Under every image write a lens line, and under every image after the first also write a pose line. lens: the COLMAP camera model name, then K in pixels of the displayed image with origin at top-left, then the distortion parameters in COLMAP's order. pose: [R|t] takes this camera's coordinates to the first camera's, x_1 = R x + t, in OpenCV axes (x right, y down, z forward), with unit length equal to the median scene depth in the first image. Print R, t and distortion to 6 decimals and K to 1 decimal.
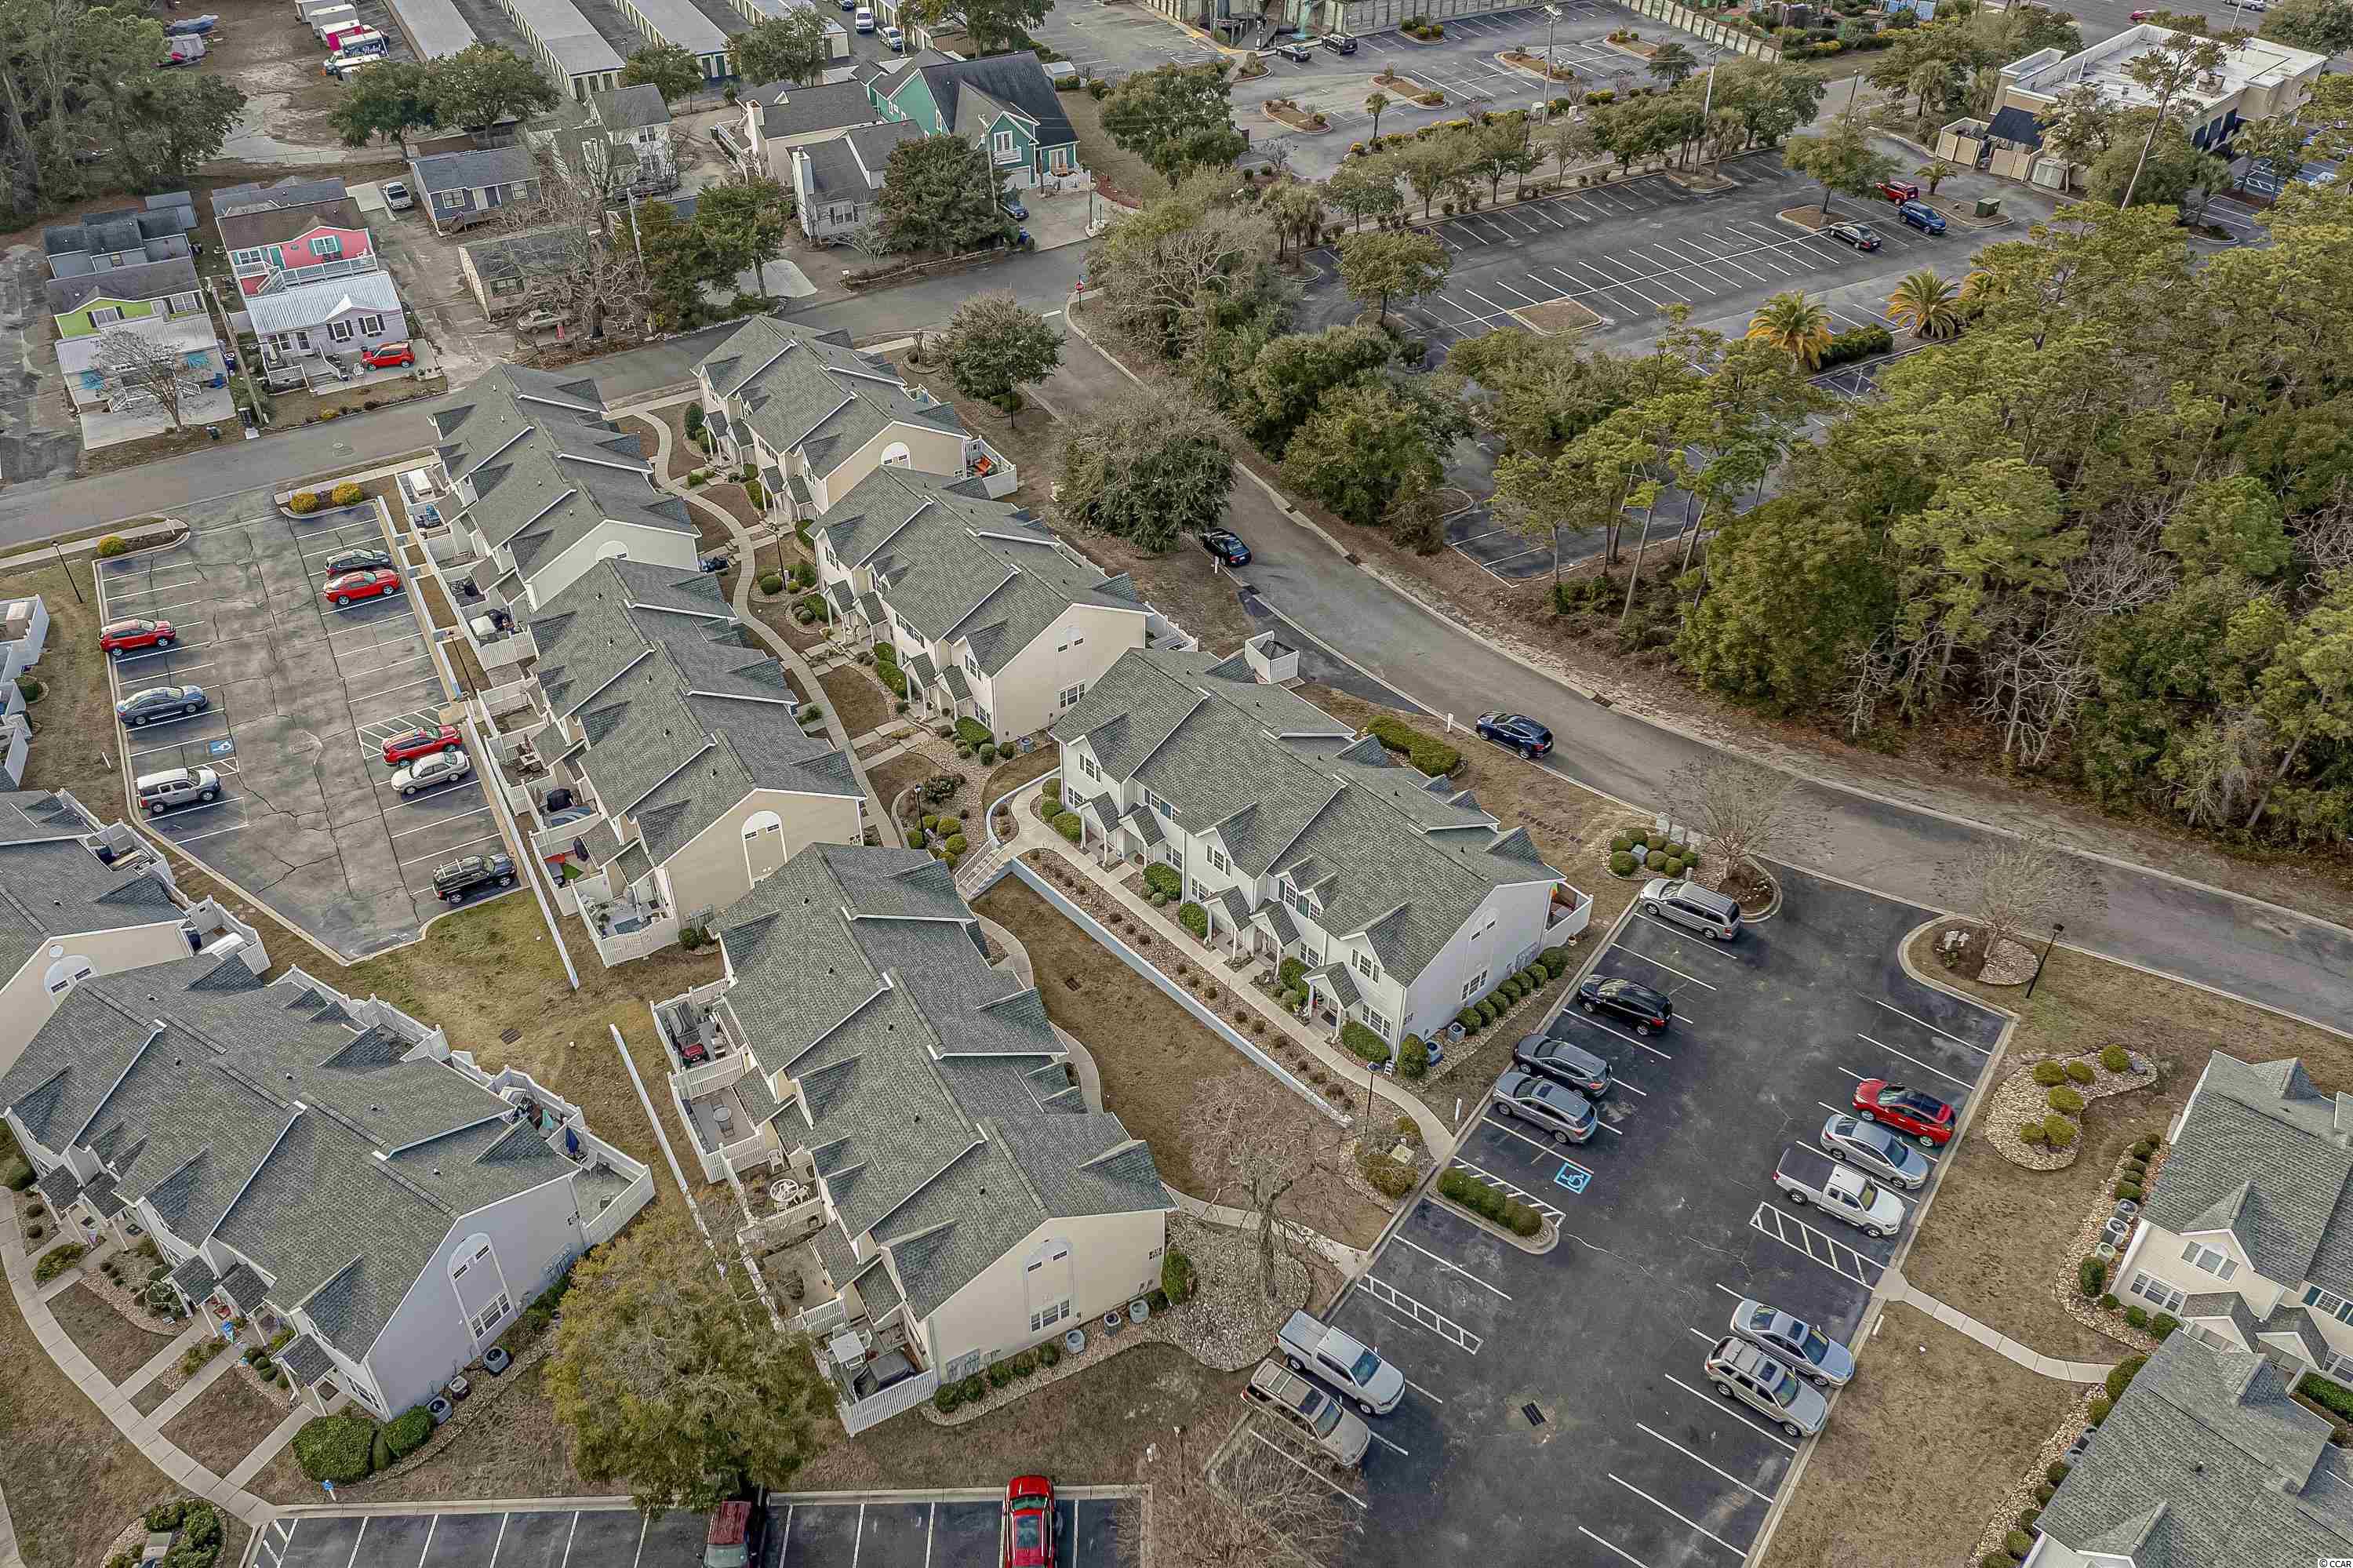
lens RADIAL K [[1934.7, 0, 1181.7], [0, 1934.7, 699.4], [0, 0, 1]] dist [-0.002064, 0.001702]
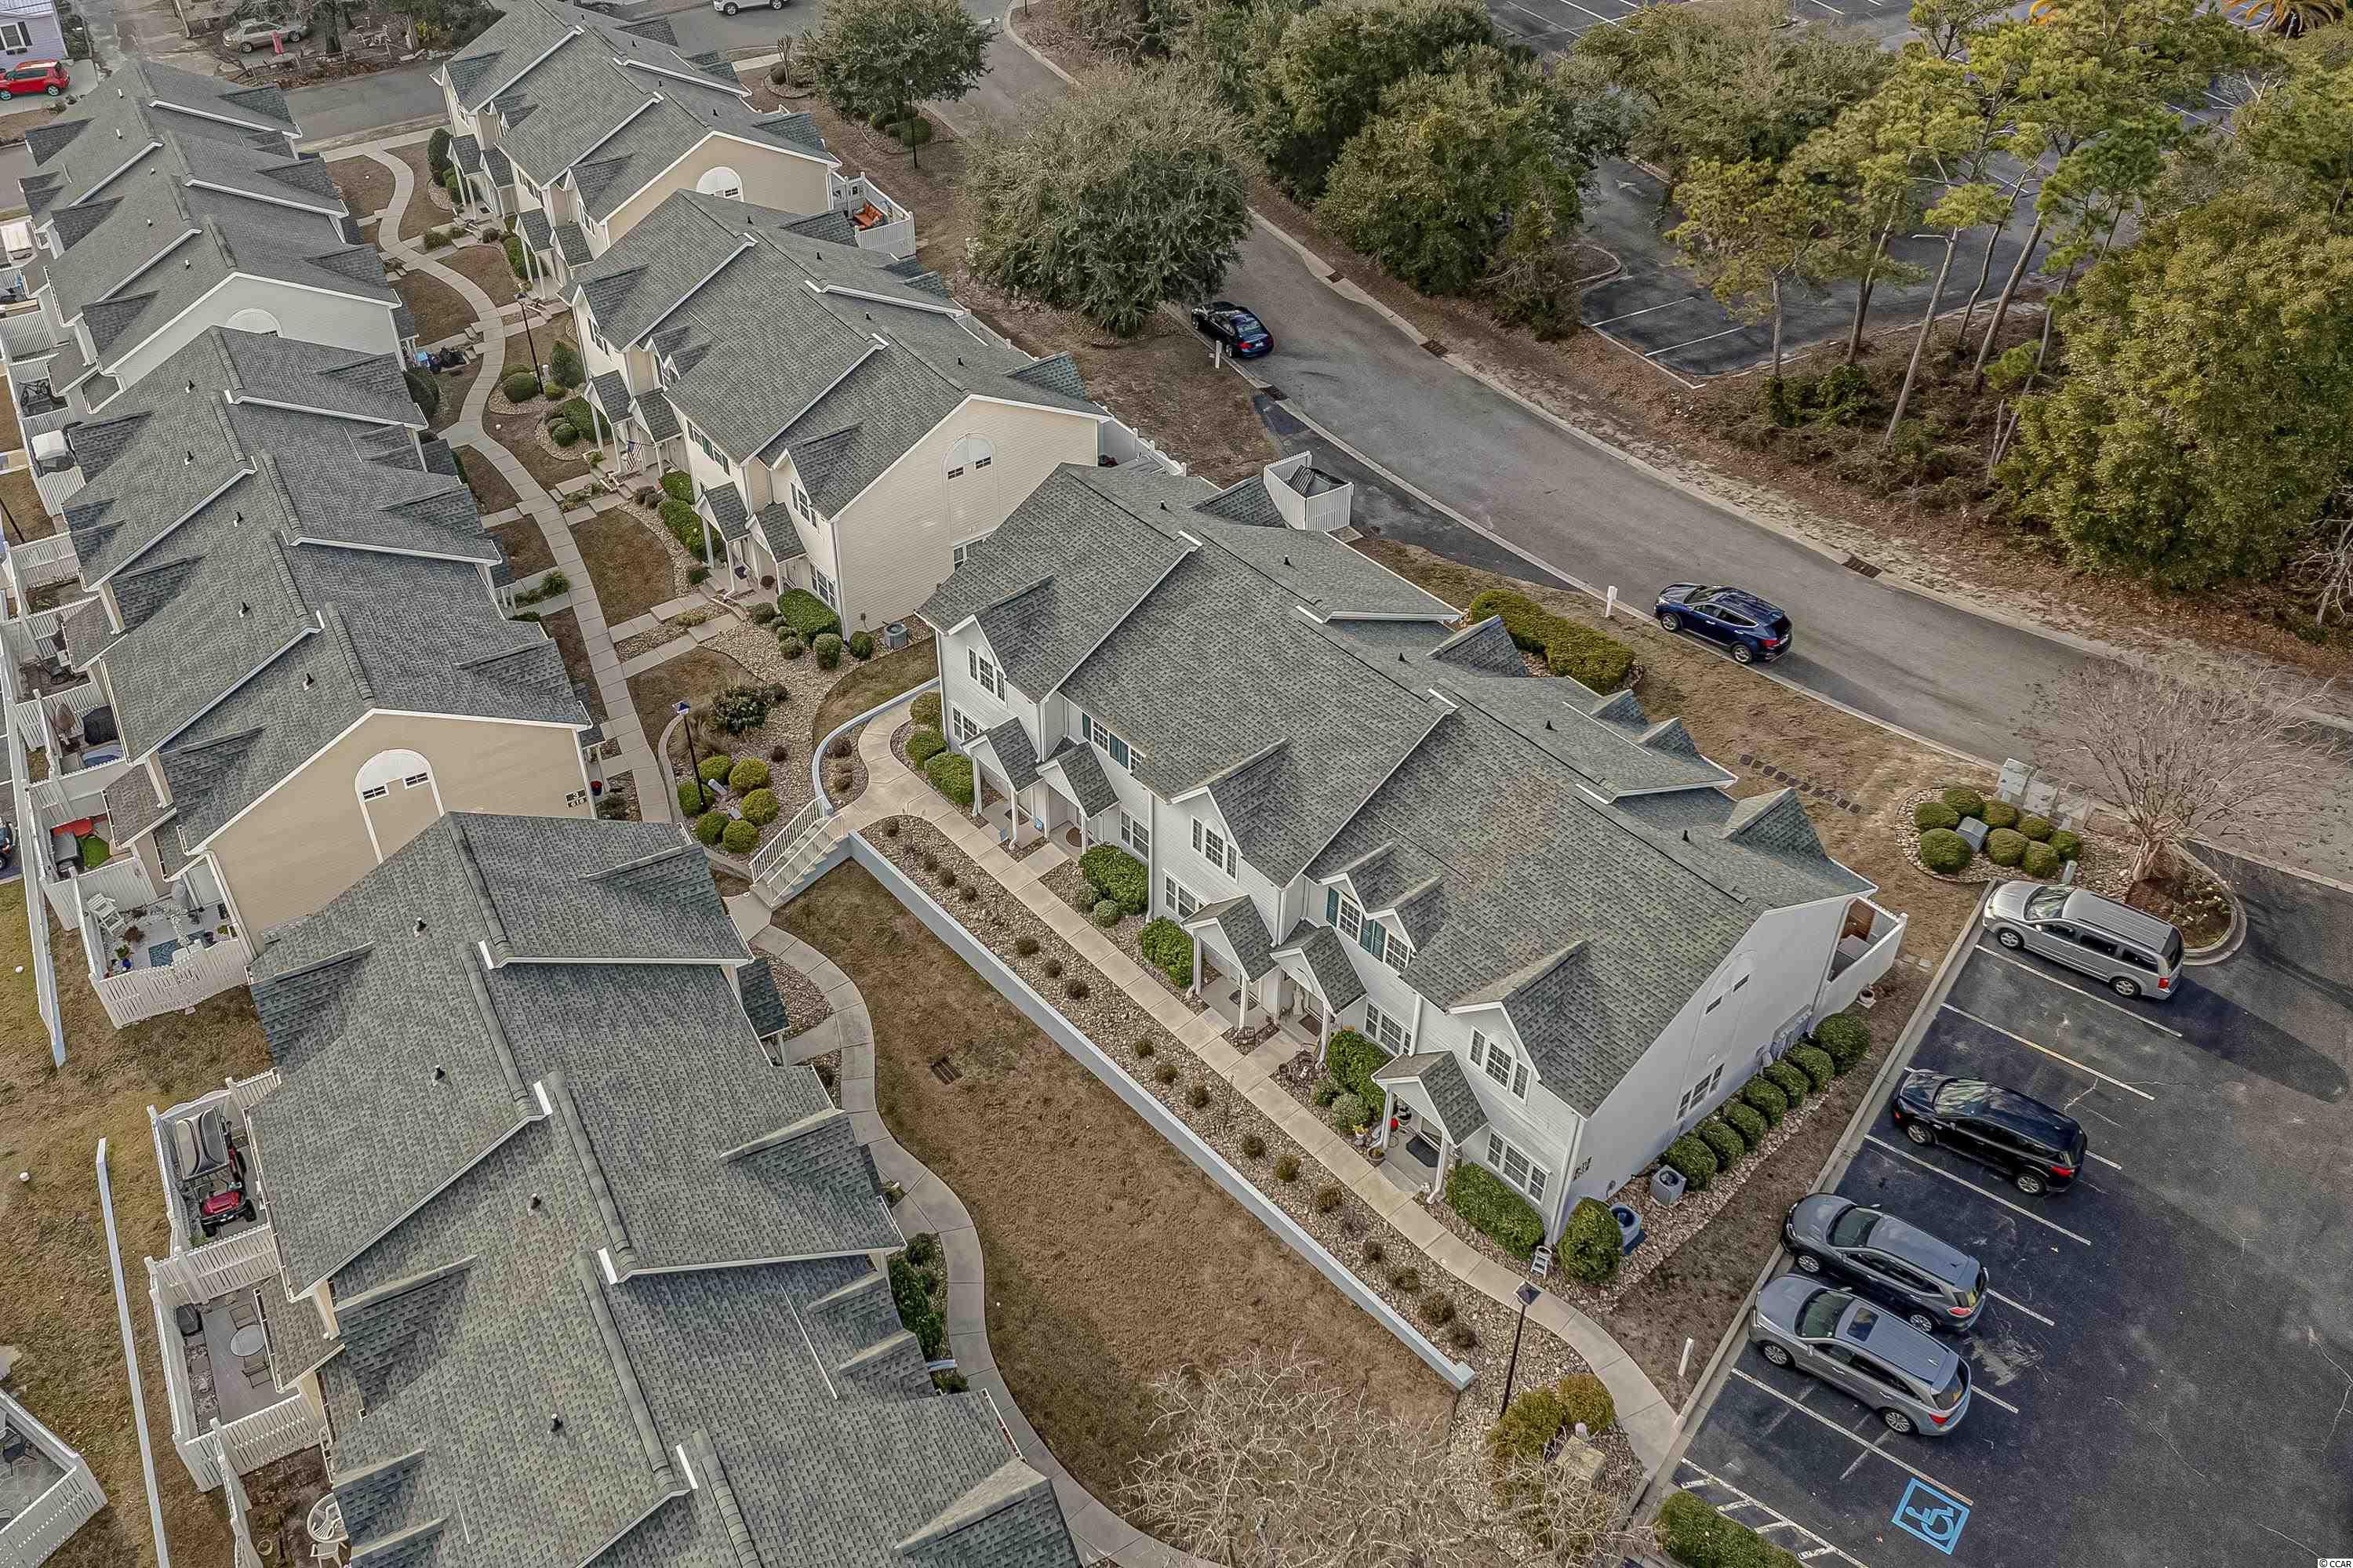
lens RADIAL K [[1934.7, 0, 1181.7], [0, 1934.7, 699.4], [0, 0, 1]] dist [-0.002064, 0.001702]
pose [[0.999975, 0.004917, -0.005030, 0.011143], [-0.004684, 0.998959, 0.045385, 0.015783], [0.005248, -0.045360, 0.998957, 0.412146]]
